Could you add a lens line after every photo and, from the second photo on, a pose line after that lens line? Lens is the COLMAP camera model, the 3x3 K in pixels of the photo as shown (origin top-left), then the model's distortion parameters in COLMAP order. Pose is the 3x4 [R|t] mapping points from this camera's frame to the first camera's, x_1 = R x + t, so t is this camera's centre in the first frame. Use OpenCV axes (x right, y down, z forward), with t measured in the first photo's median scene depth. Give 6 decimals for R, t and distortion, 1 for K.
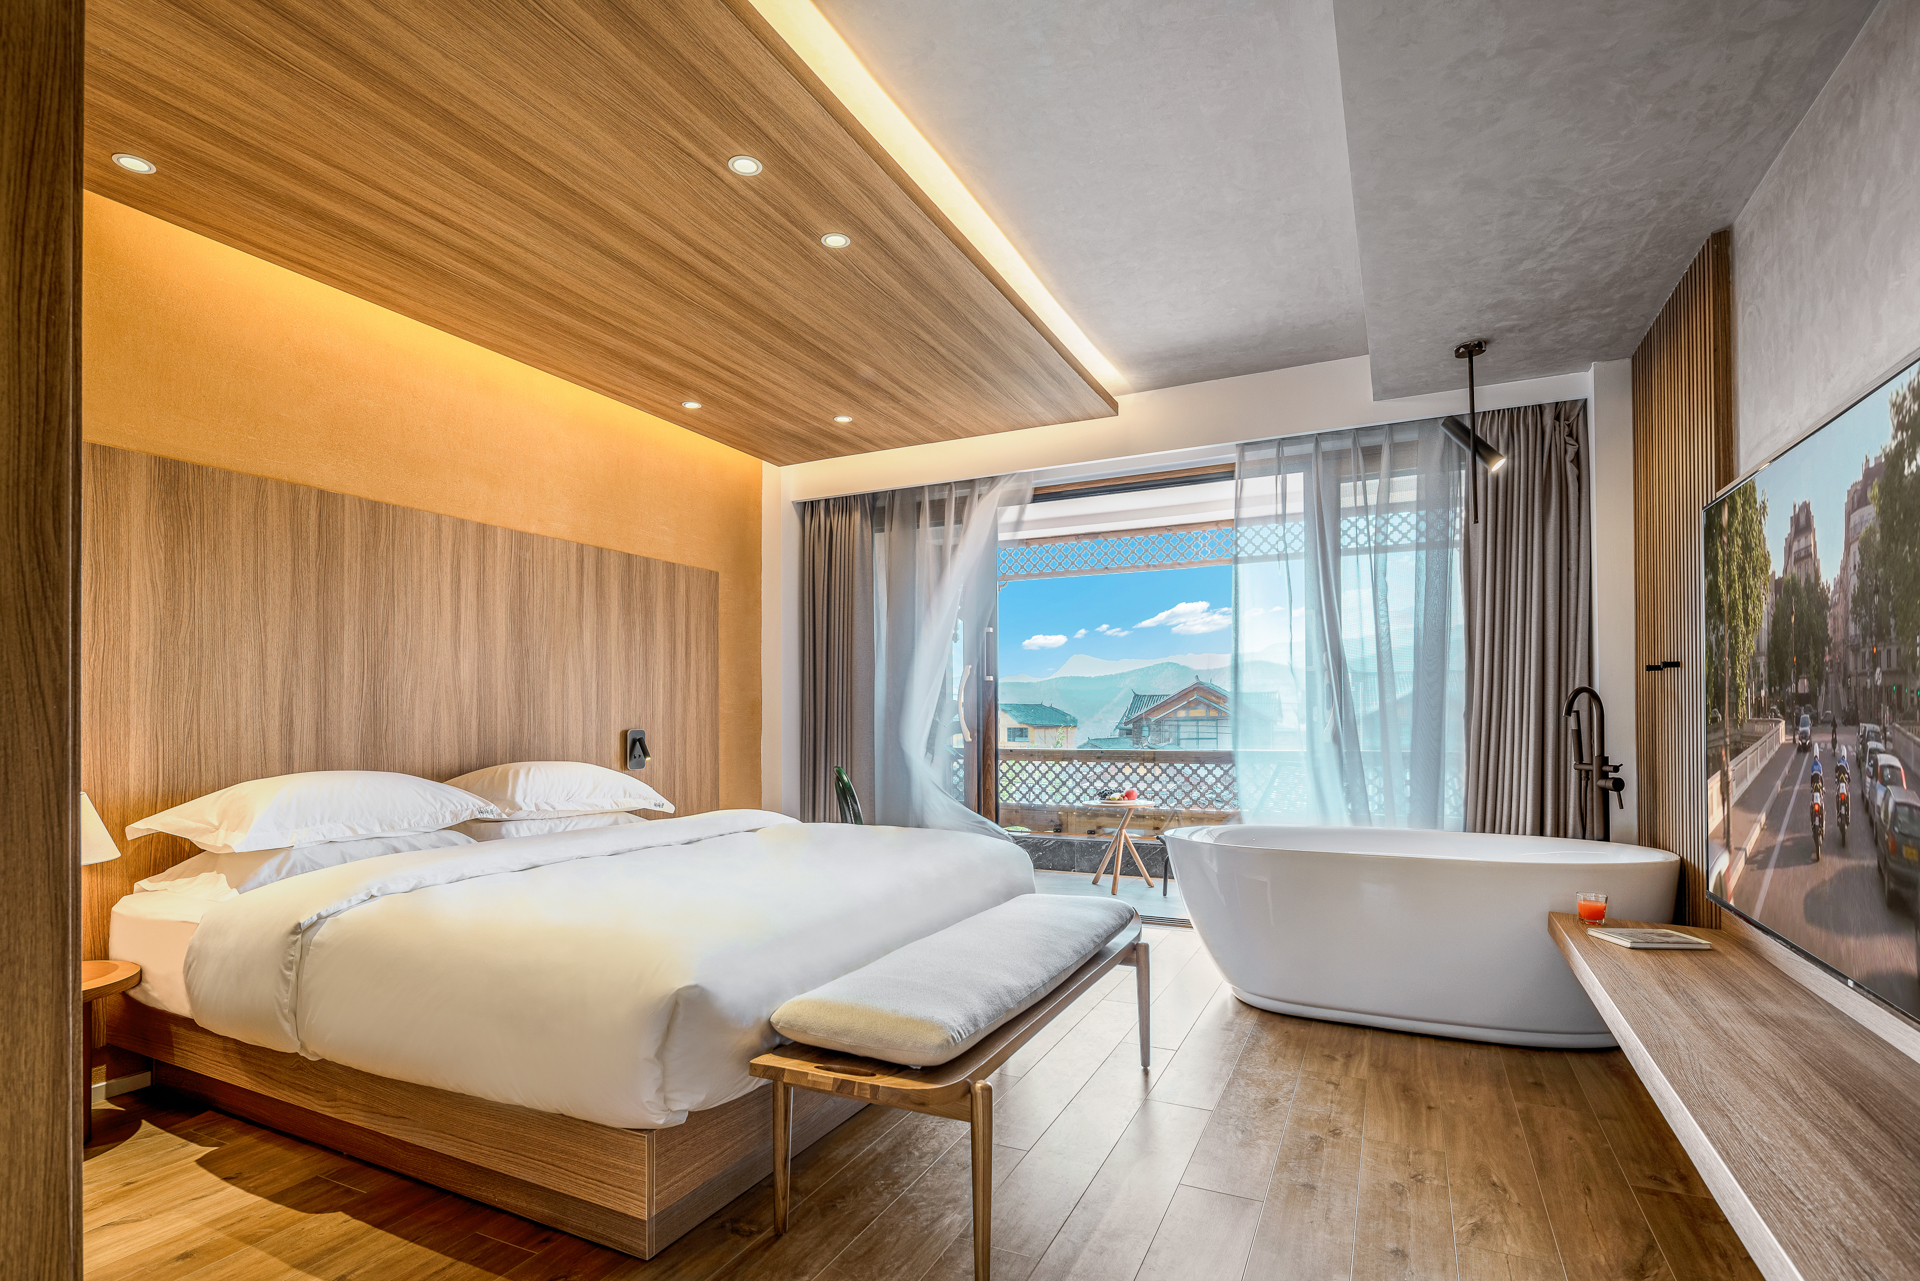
lens RADIAL K [[937.3, 0, 930.1], [0, 937.3, 703.8], [0, 0, 1]] dist [0.011115, -0.008618]
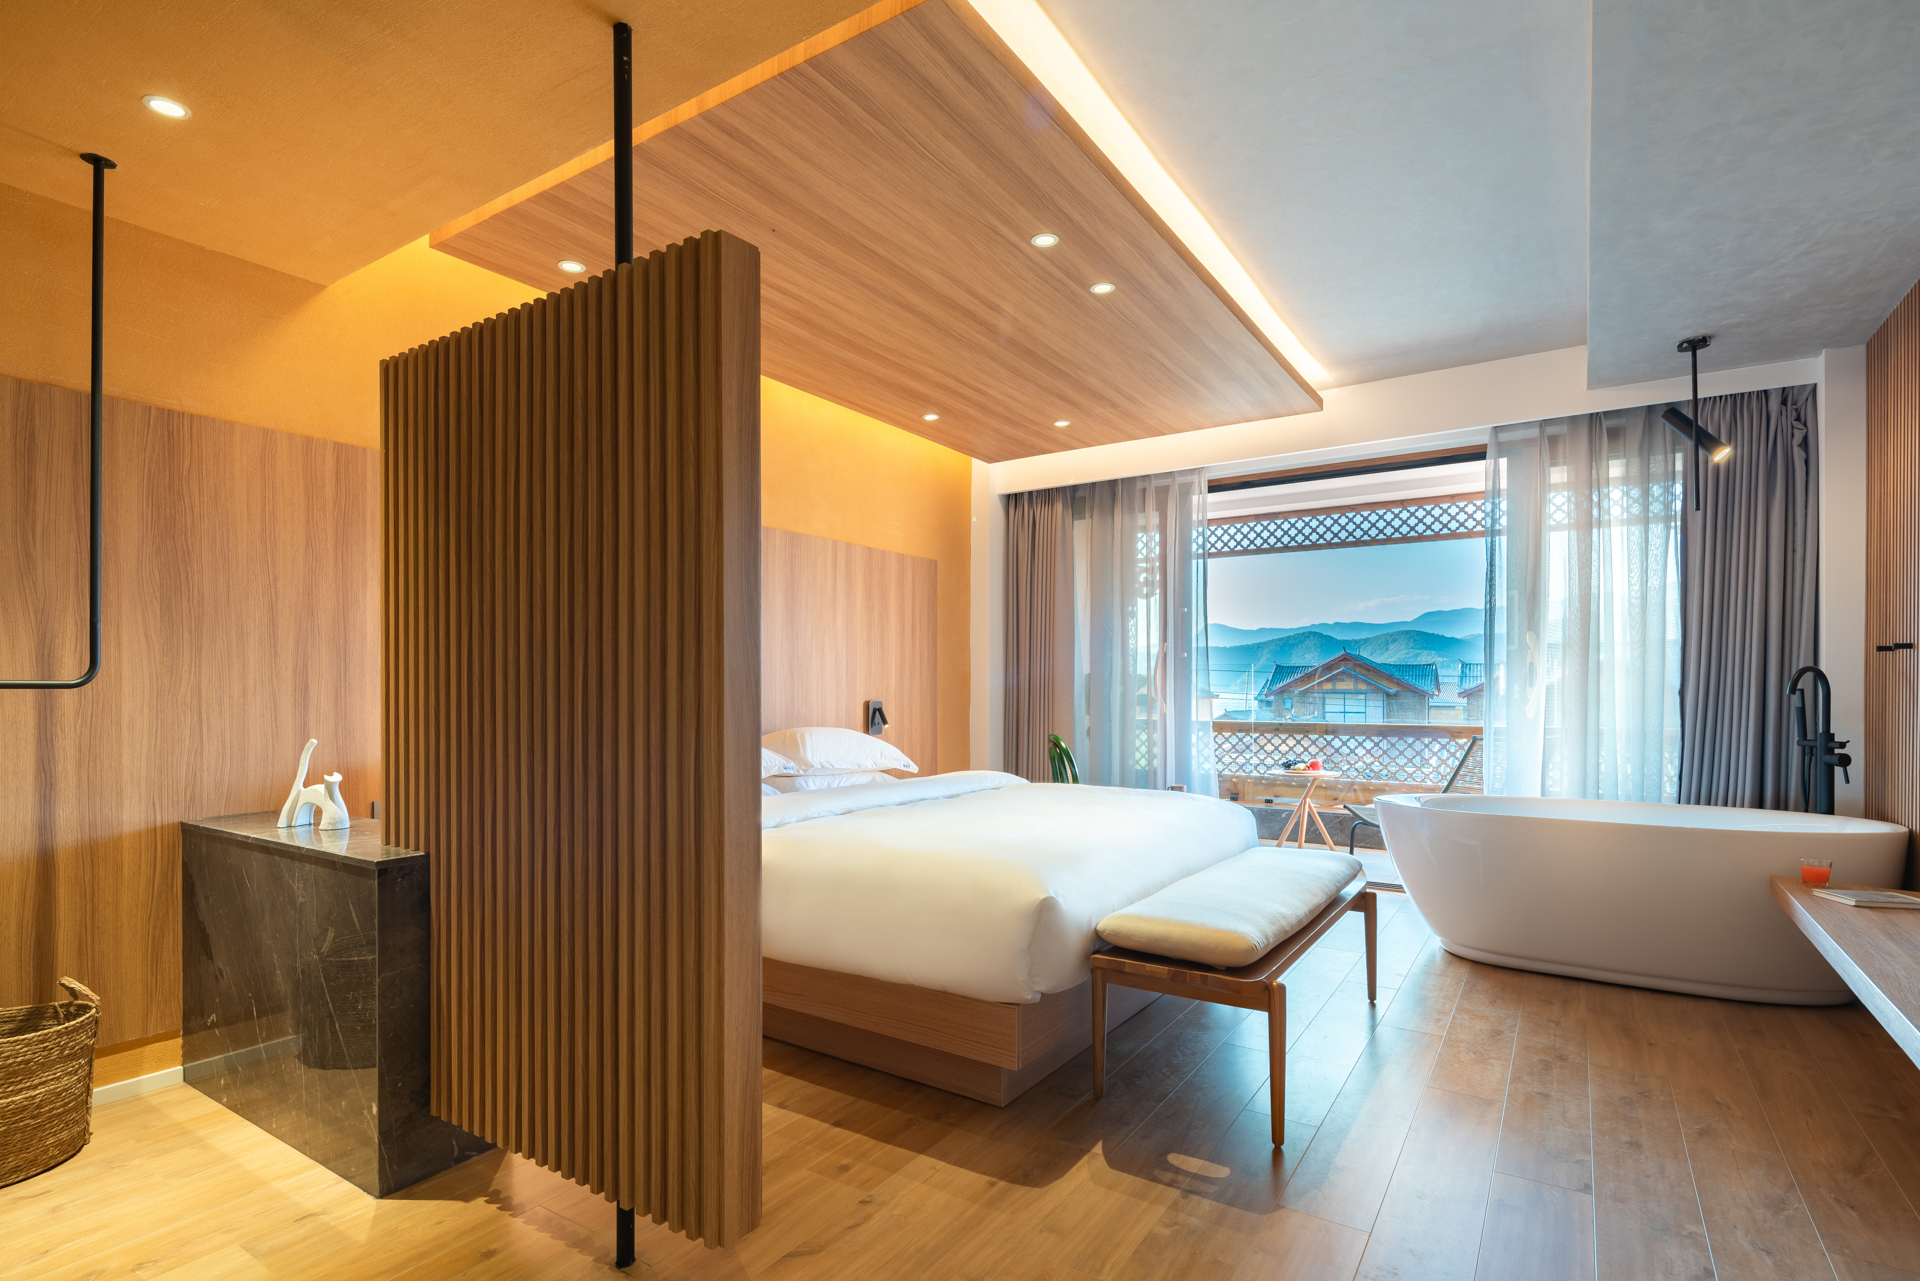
lens RADIAL K [[937.3, 0, 918.2], [0, 937.3, 690.7], [0, 0, 1]] dist [0.011115, -0.008618]
pose [[0.989562, 0.005018, -0.144019, -0.130149], [-0.002495, 0.999840, 0.017694, -0.007044], [0.144085, -0.017150, 0.989417, -0.171174]]
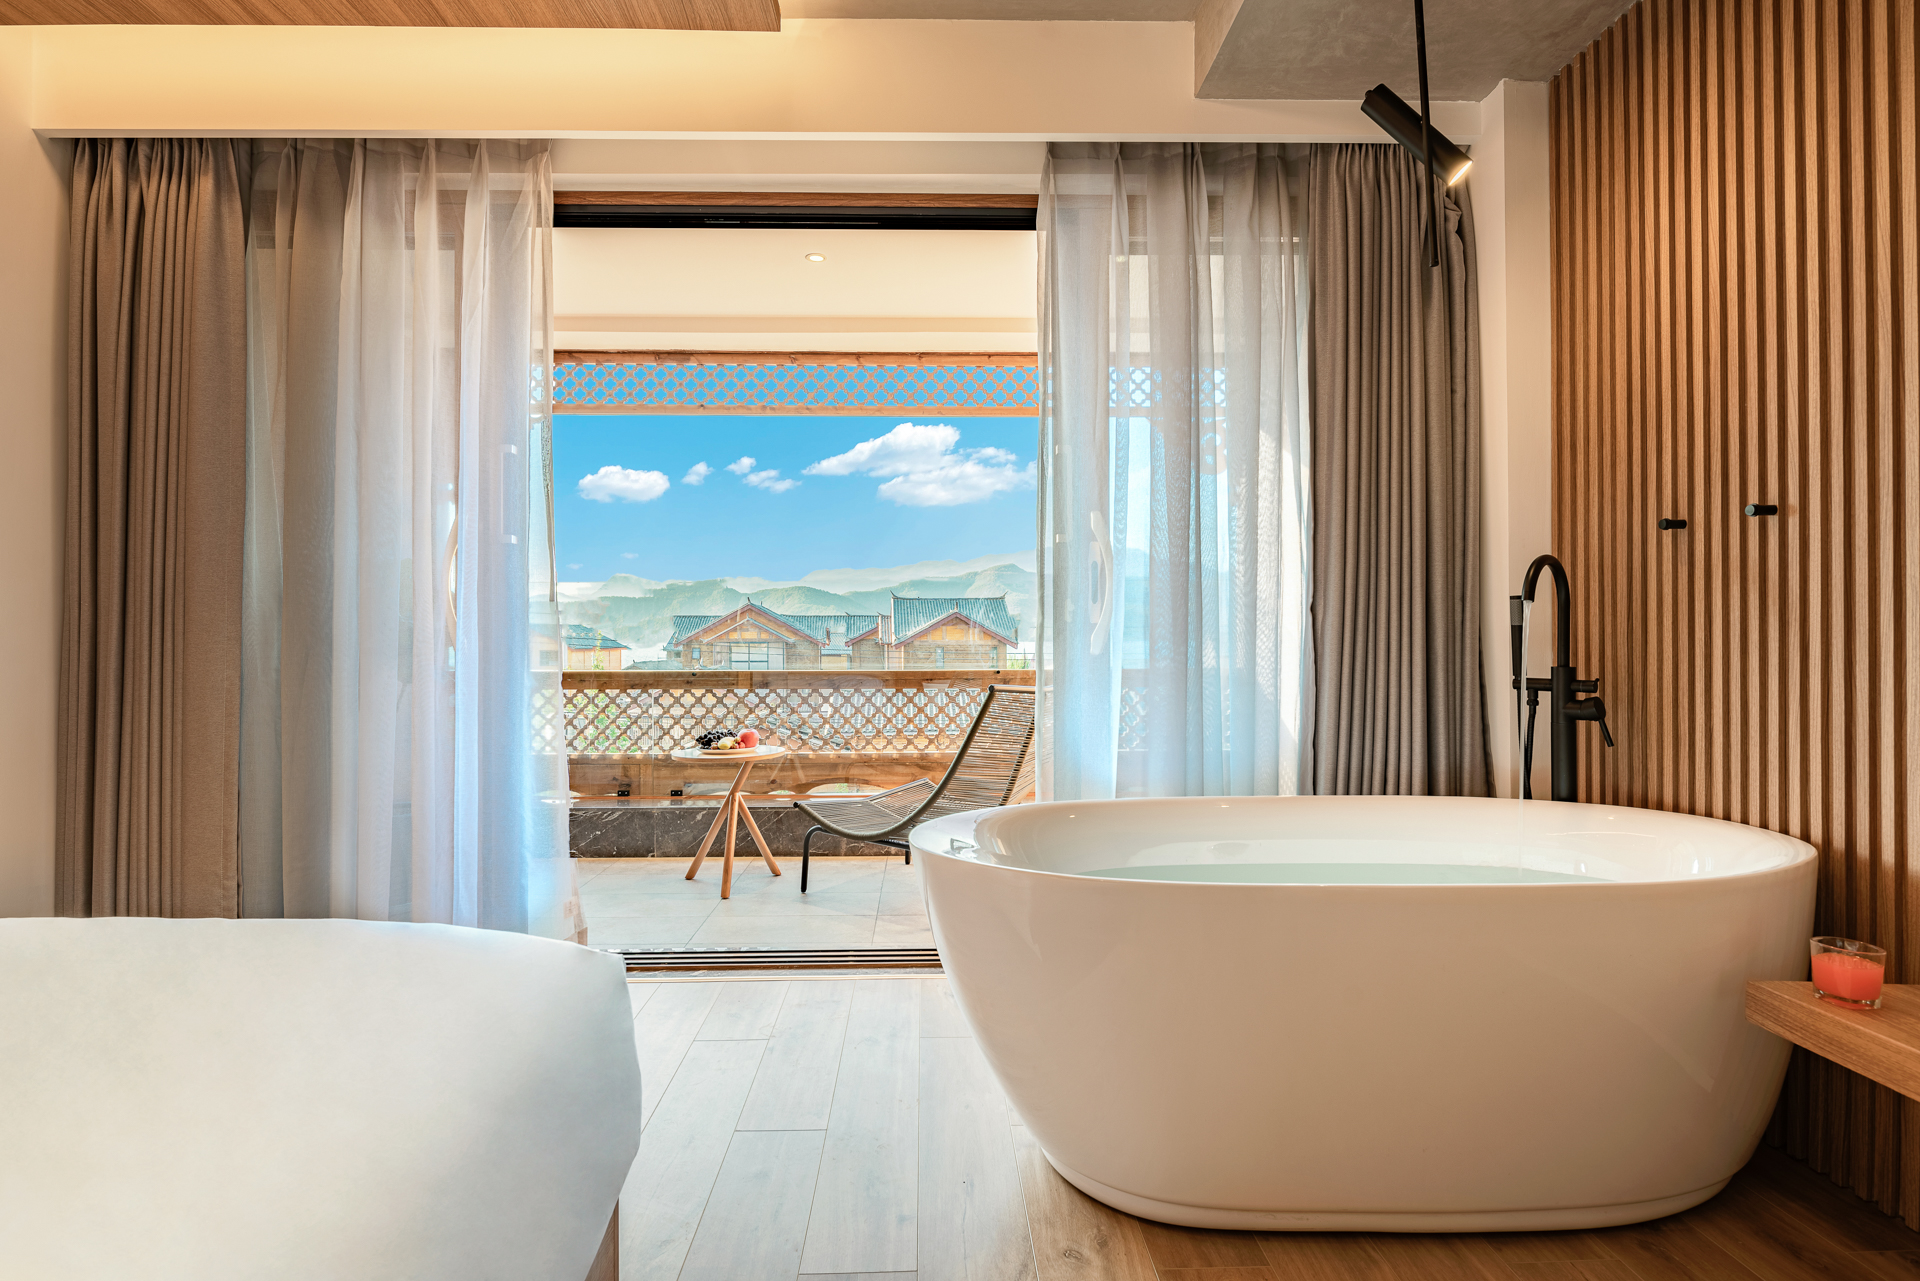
lens RADIAL K [[937.3, 0, 943.8], [0, 937.3, 636.6], [0, 0, 1]] dist [0.011115, -0.008618]
pose [[0.882396, 0.004580, 0.470486, 0.045574], [-0.009370, 0.999925, 0.007839, 0.033833], [-0.470415, -0.011326, 0.882373, 0.635402]]
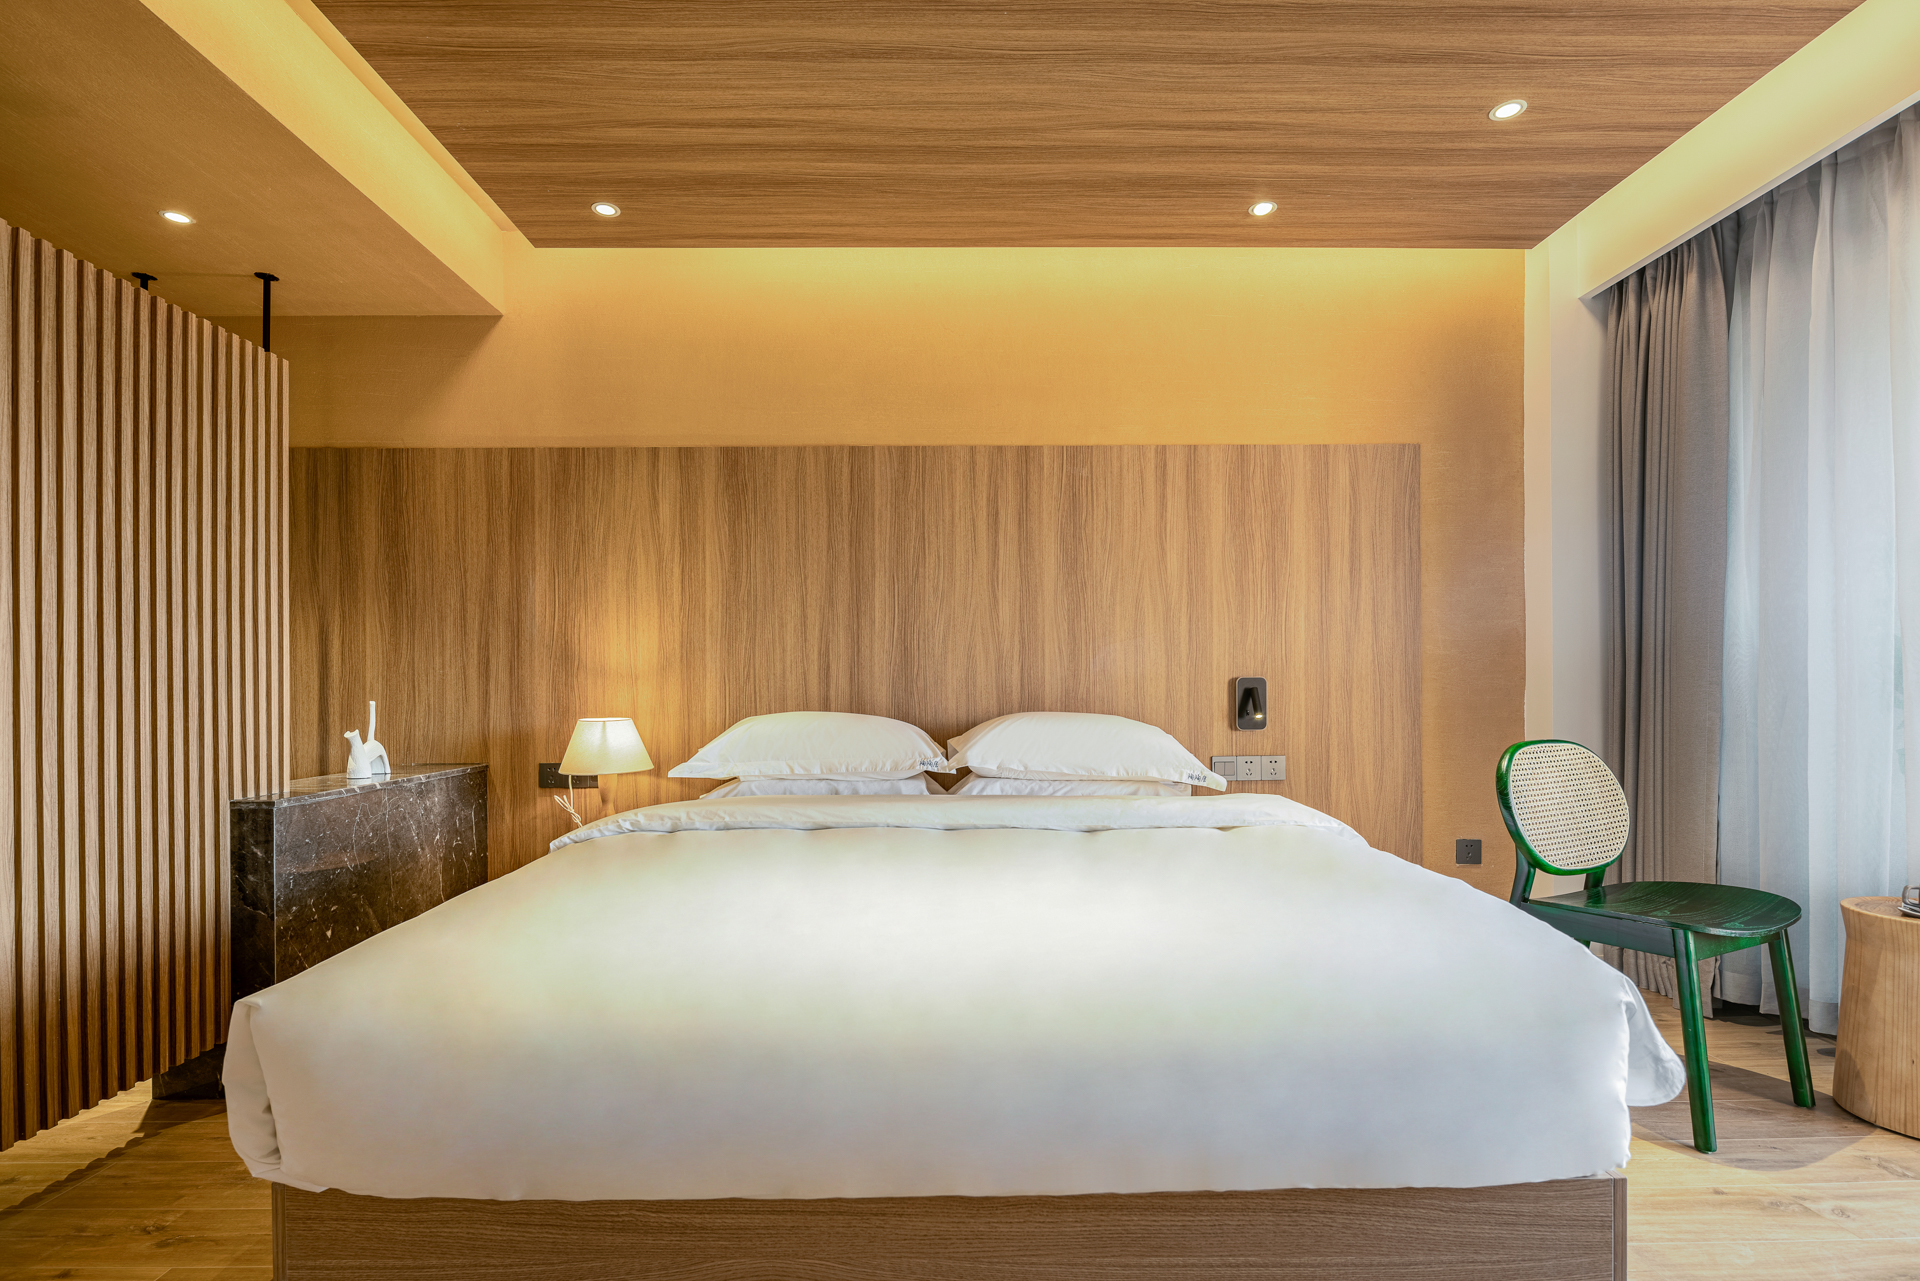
lens RADIAL K [[937.3, 0, 951.9], [0, 937.3, 698.0], [0, 0, 1]] dist [0.011115, -0.008618]
pose [[0.459600, 0.017055, -0.887962, 0.332058], [0.014948, 0.999525, 0.026934, 0.027184], [0.888000, -0.025652, 0.459127, 0.590316]]
